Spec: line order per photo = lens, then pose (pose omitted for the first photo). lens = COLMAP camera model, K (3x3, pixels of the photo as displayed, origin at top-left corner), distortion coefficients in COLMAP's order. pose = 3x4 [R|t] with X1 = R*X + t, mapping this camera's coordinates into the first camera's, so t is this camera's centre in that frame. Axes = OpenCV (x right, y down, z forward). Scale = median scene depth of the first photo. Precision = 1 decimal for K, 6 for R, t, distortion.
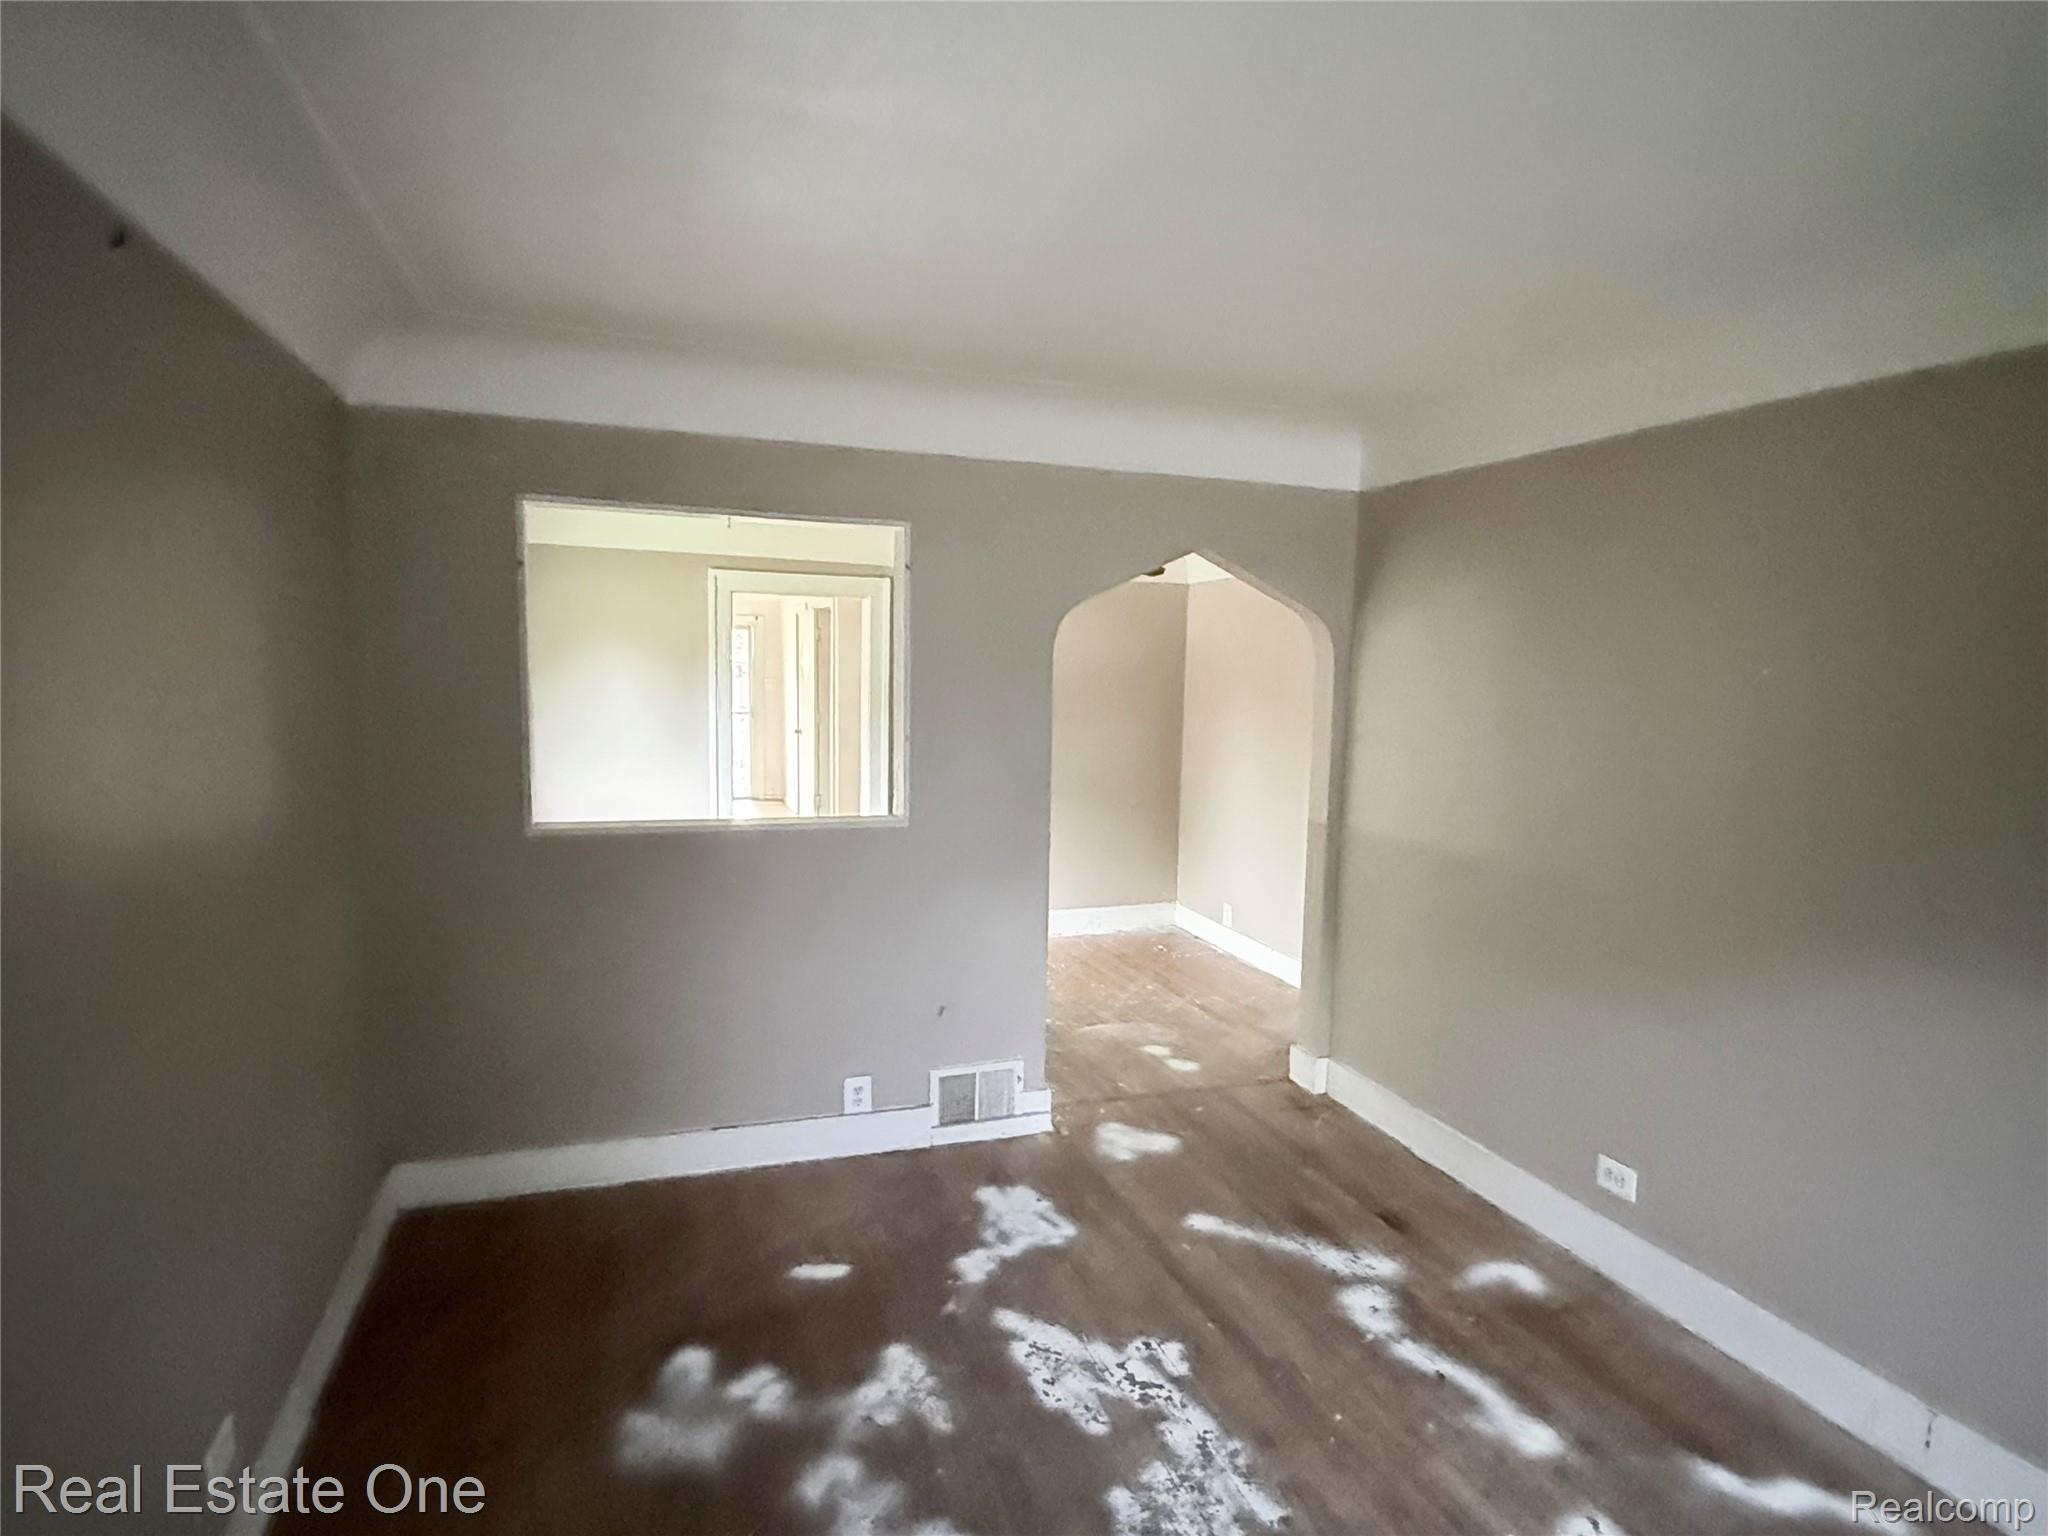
lens RADIAL K [[1099.1, 0, 1024.4], [0, 1099.1, 769.7], [0, 0, 1]] dist [-0.012788, 0.000453]
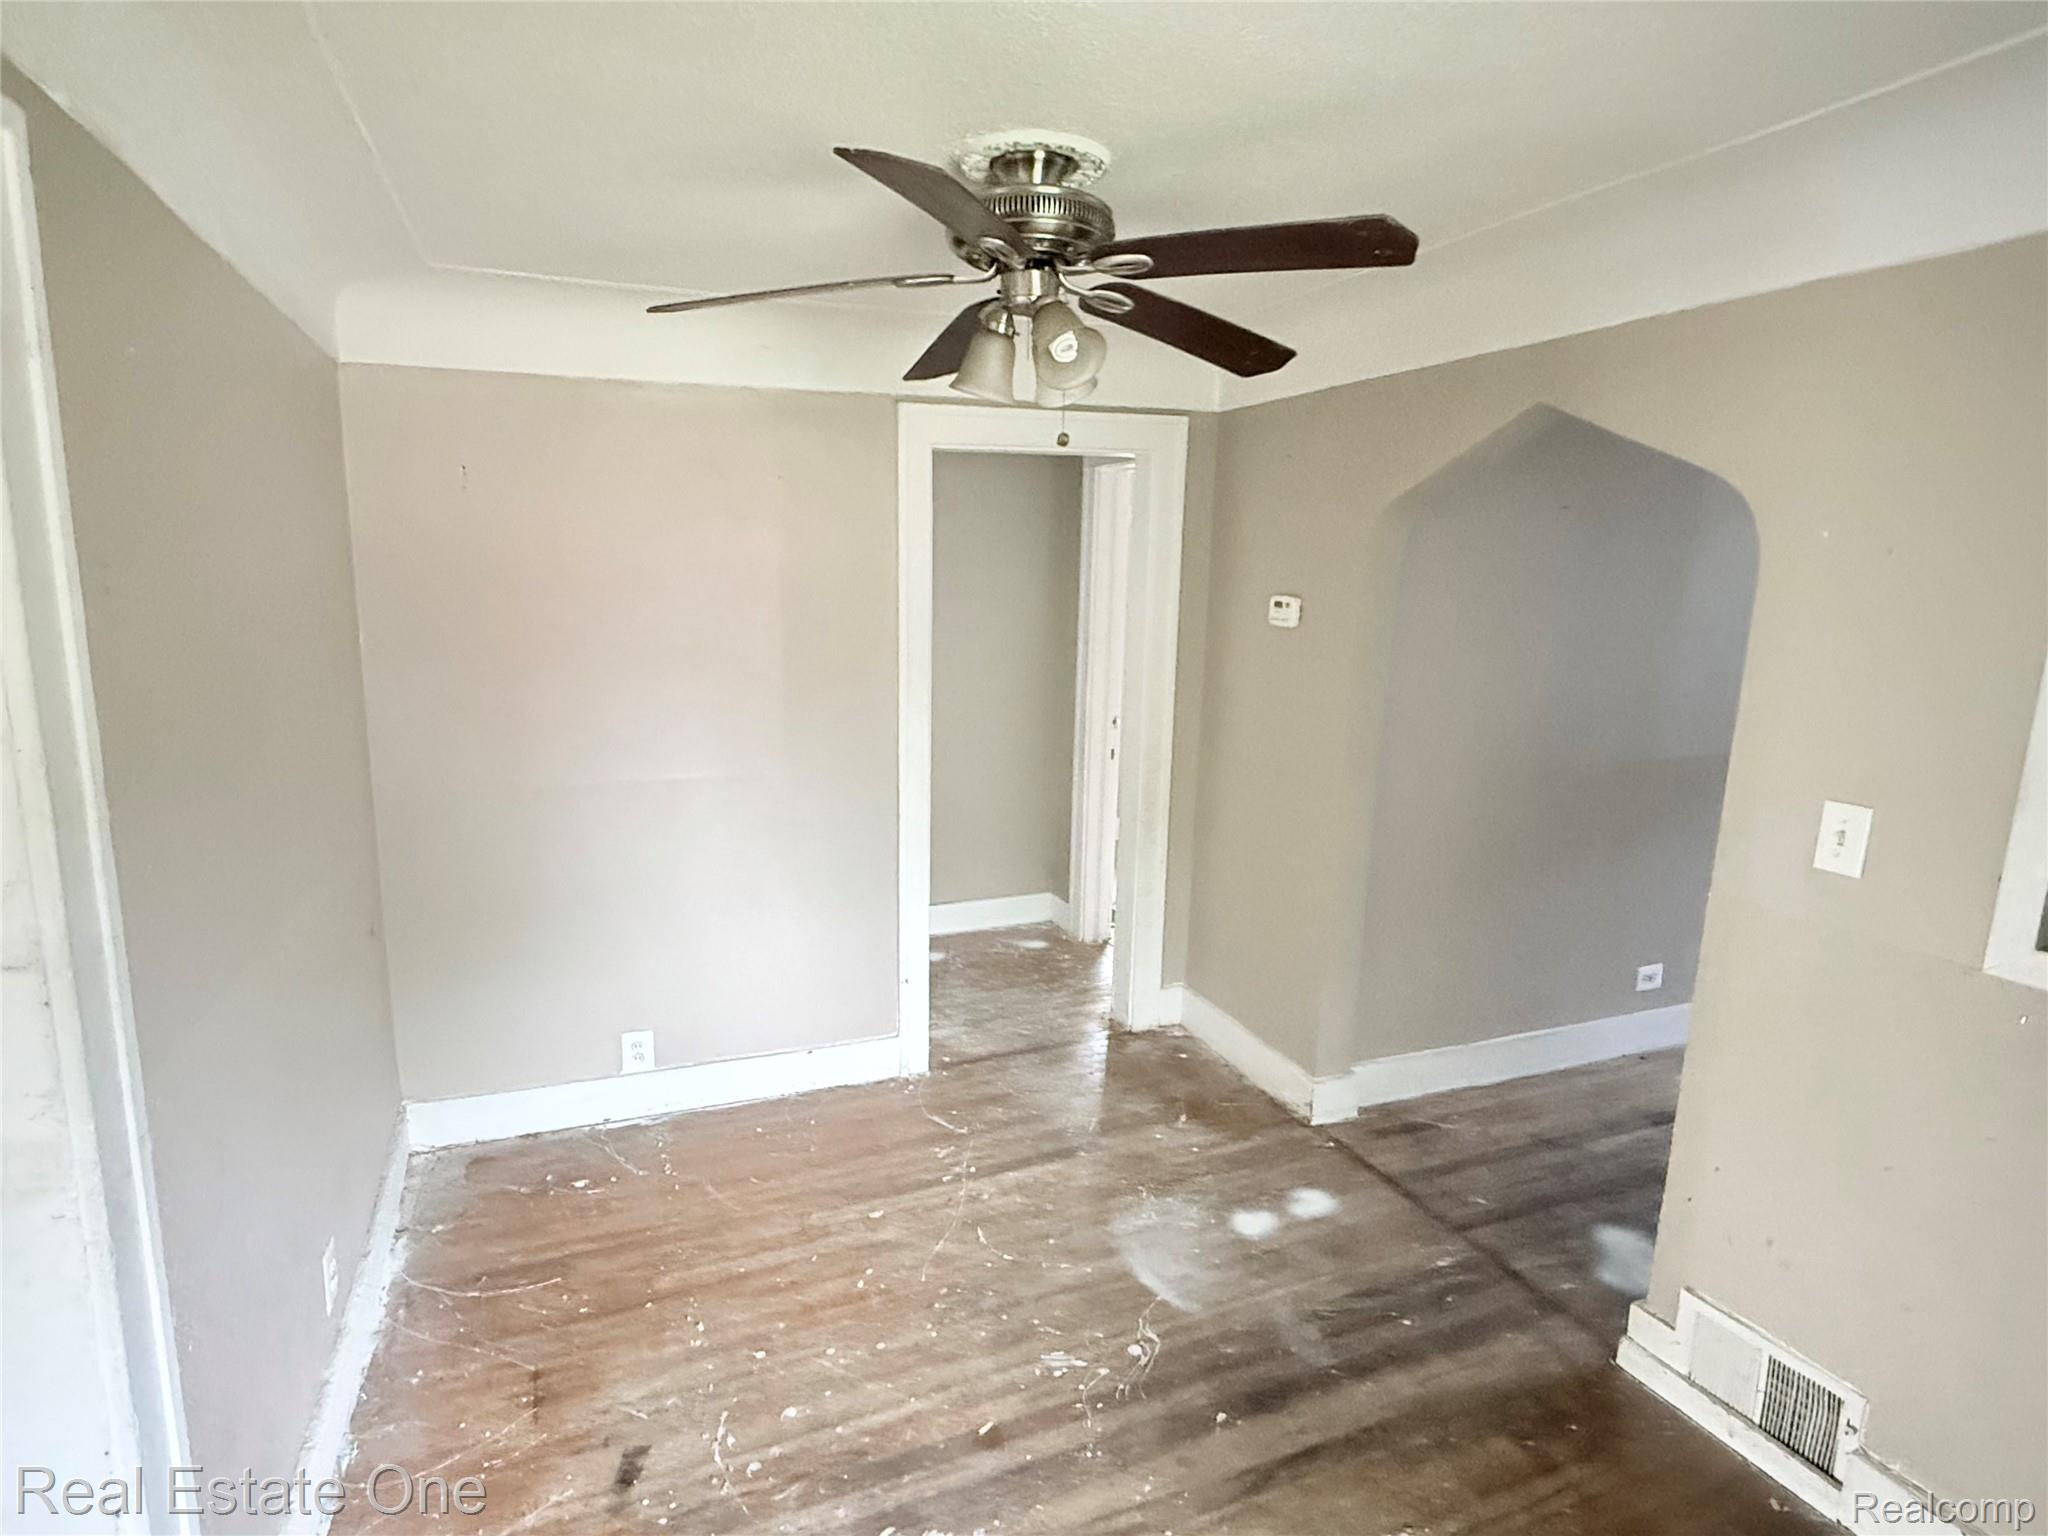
lens RADIAL K [[1099.1, 0, 1022.0], [0, 1099.1, 771.4], [0, 0, 1]] dist [-0.012788, 0.000453]
pose [[-0.043205, -0.192149, 0.980414, -0.753615], [0.080514, 0.977469, 0.195120, -0.204193], [-0.995817, 0.087367, -0.026761, 2.050885]]
